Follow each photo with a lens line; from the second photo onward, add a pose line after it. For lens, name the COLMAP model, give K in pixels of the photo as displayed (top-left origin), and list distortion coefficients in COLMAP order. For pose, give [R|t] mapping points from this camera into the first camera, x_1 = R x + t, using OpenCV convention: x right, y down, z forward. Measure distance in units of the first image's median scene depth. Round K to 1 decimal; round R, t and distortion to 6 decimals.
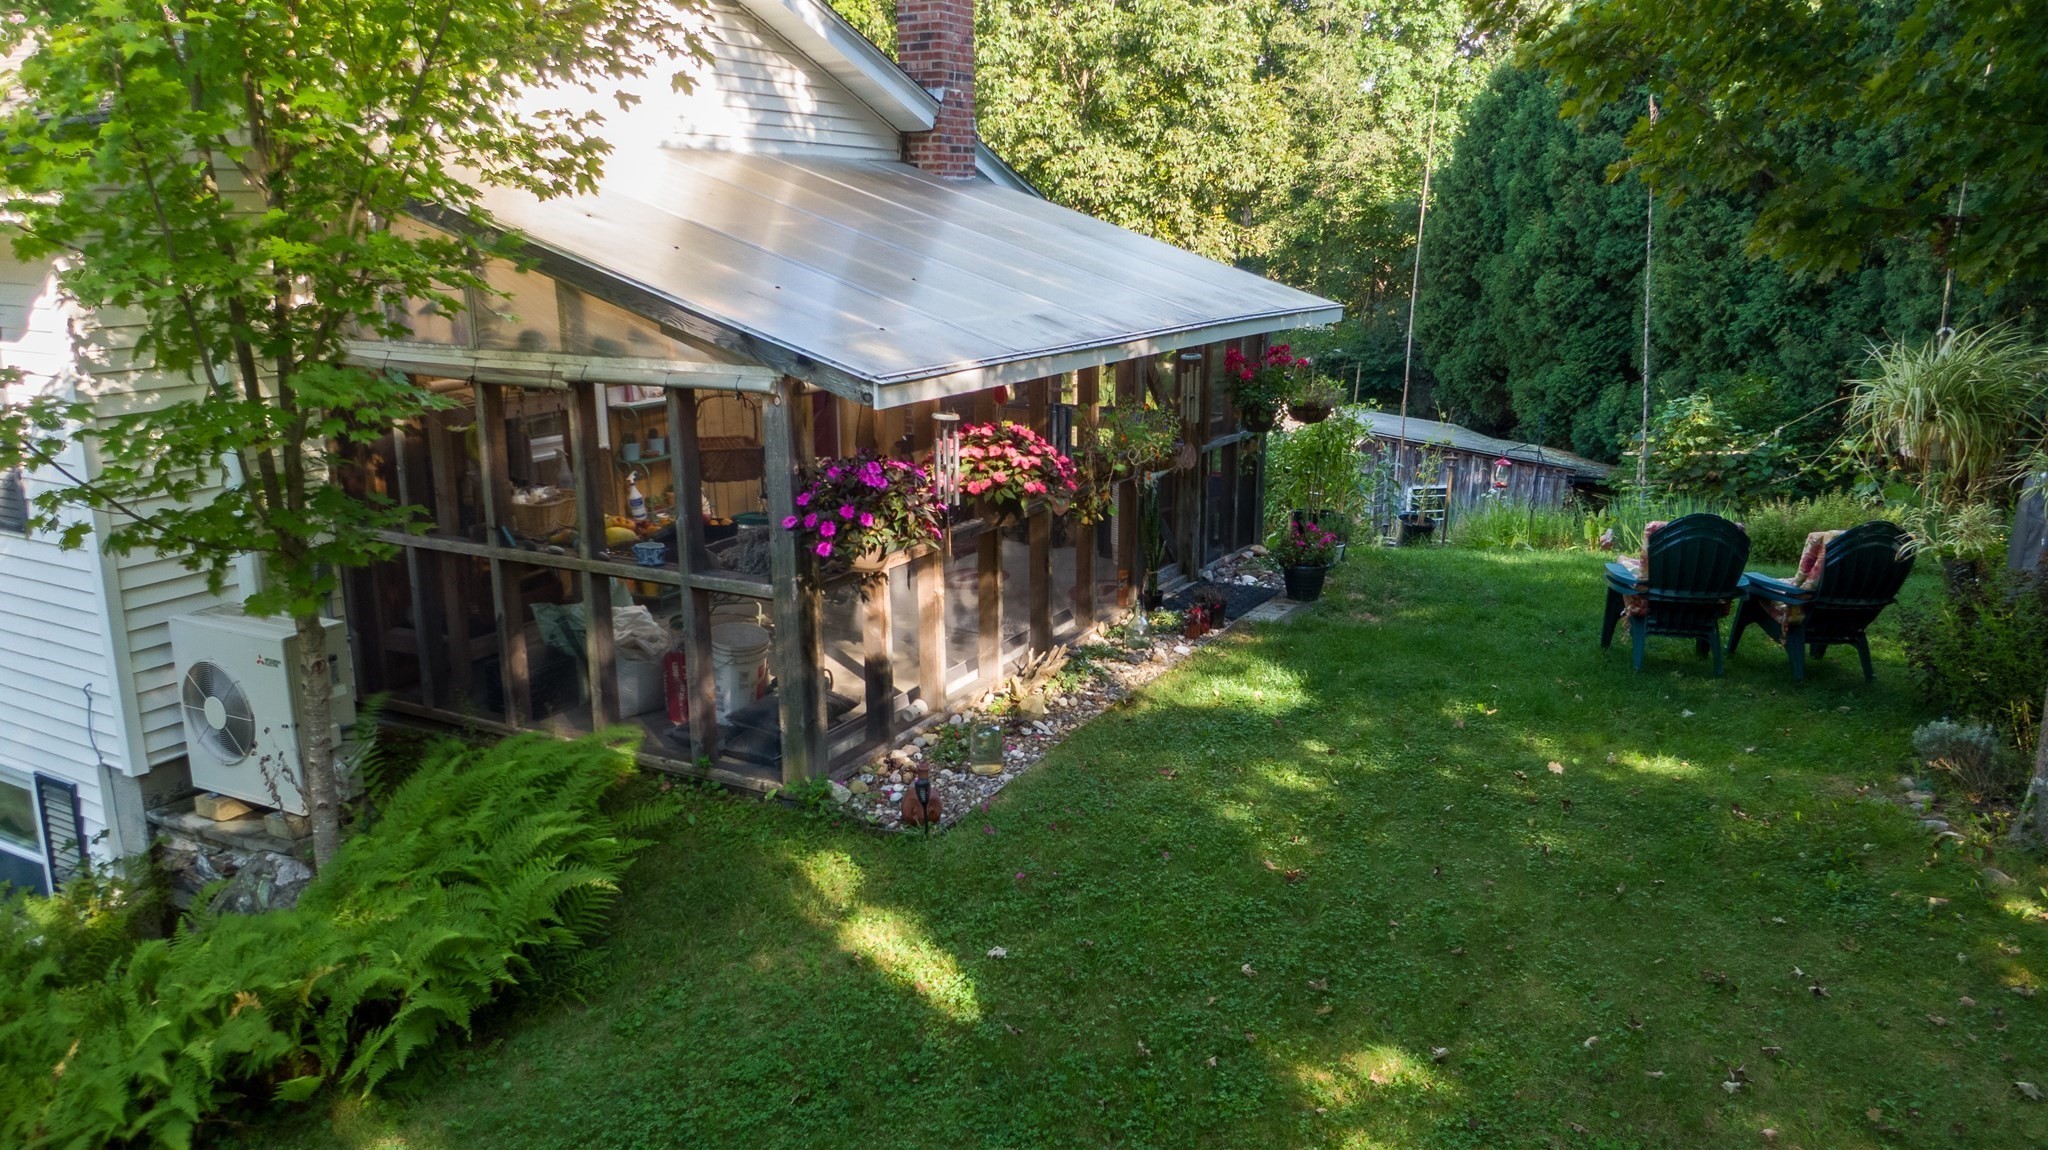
lens RADIAL K [[1428.2, 0, 1024.0], [0, 1428.2, 575.0], [0, 0, 1]] dist [0.087389, -0.123679]
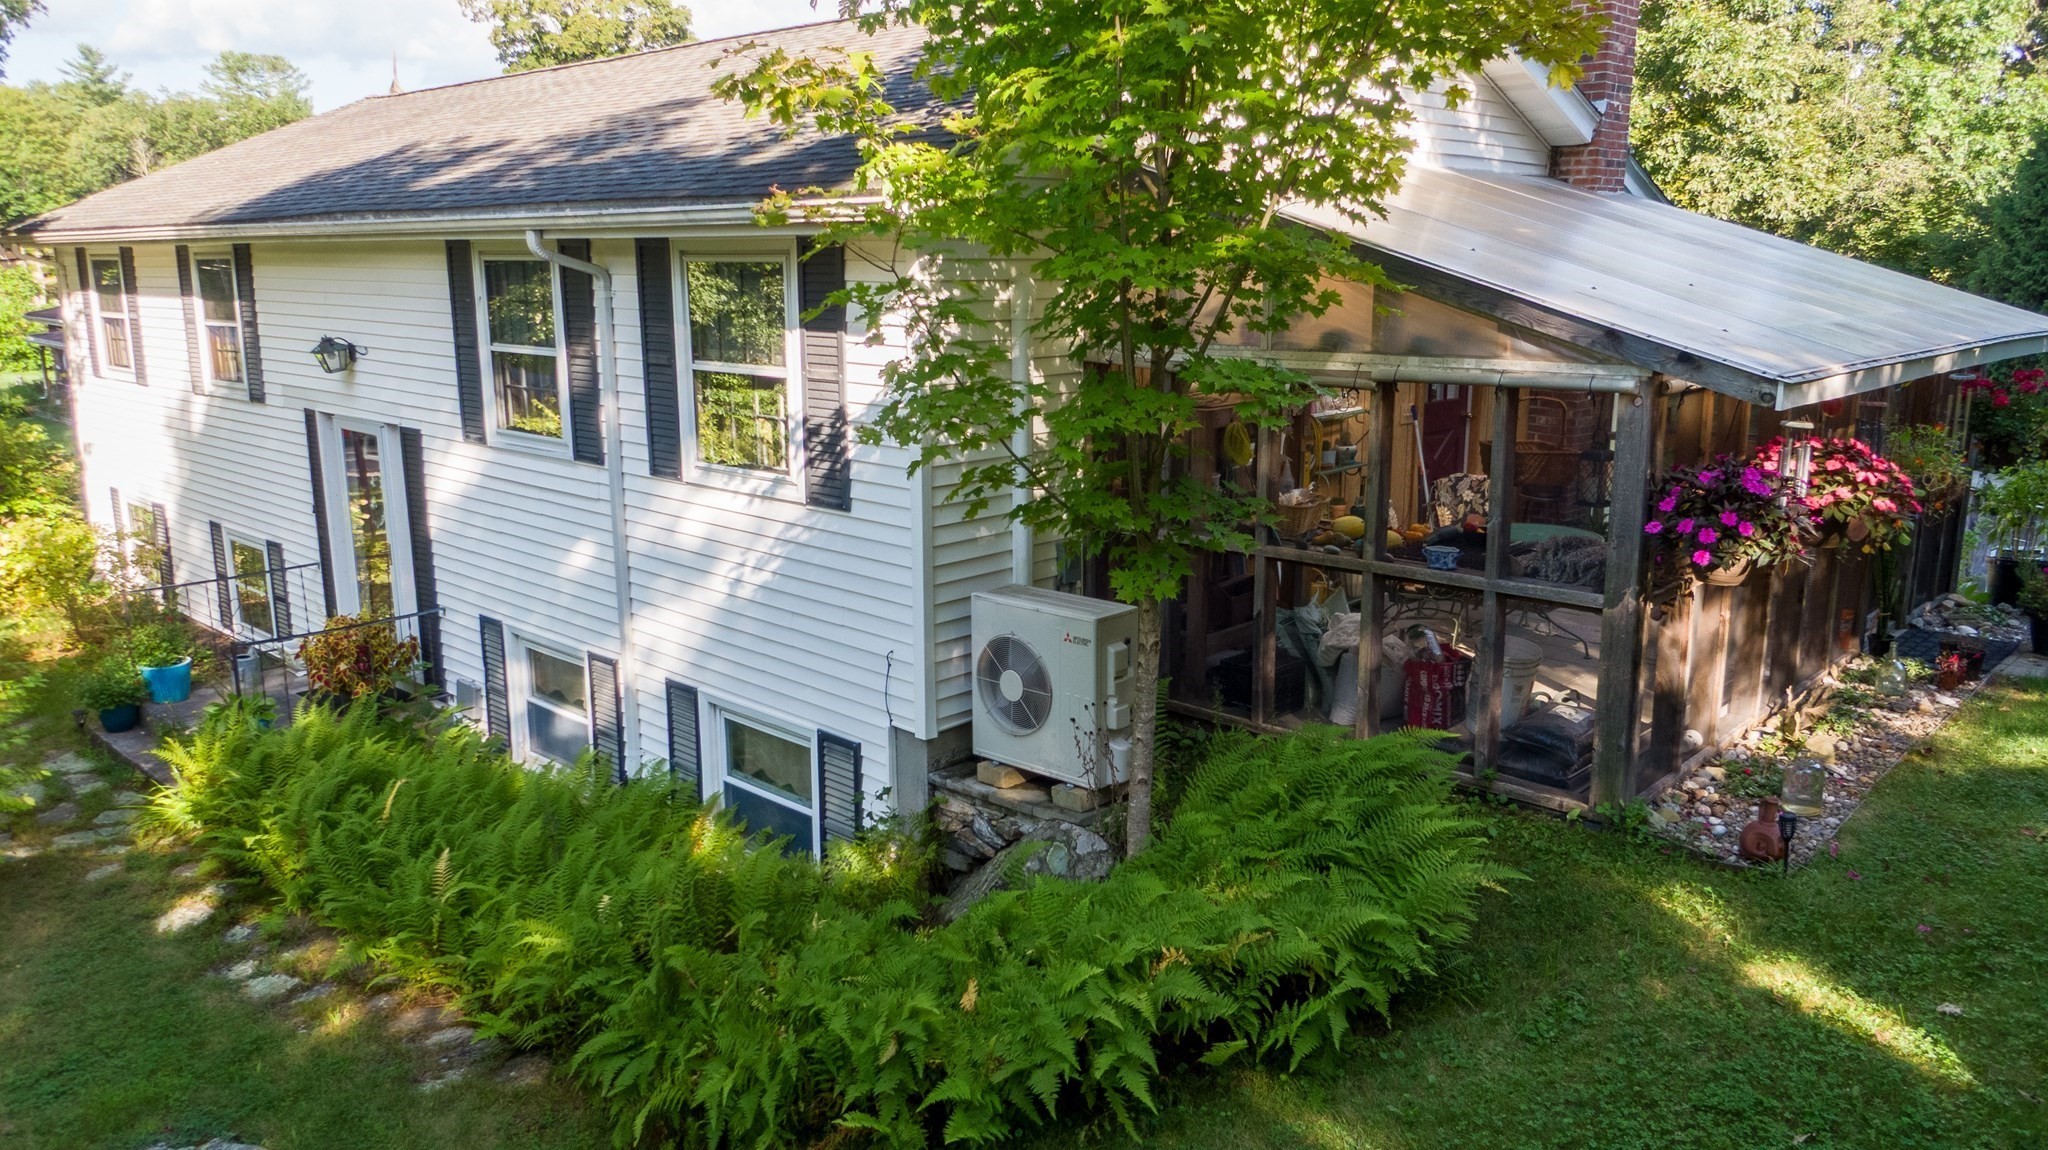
lens RADIAL K [[1434.4, 0, 1024.0], [0, 1434.4, 575.0], [0, 0, 1]] dist [0.028684, -0.004555]
pose [[0.970761, 0.054662, -0.233741, -0.300409], [-0.061532, 0.997858, -0.022199, 0.036057], [0.232027, 0.035932, 0.972045, -0.022721]]
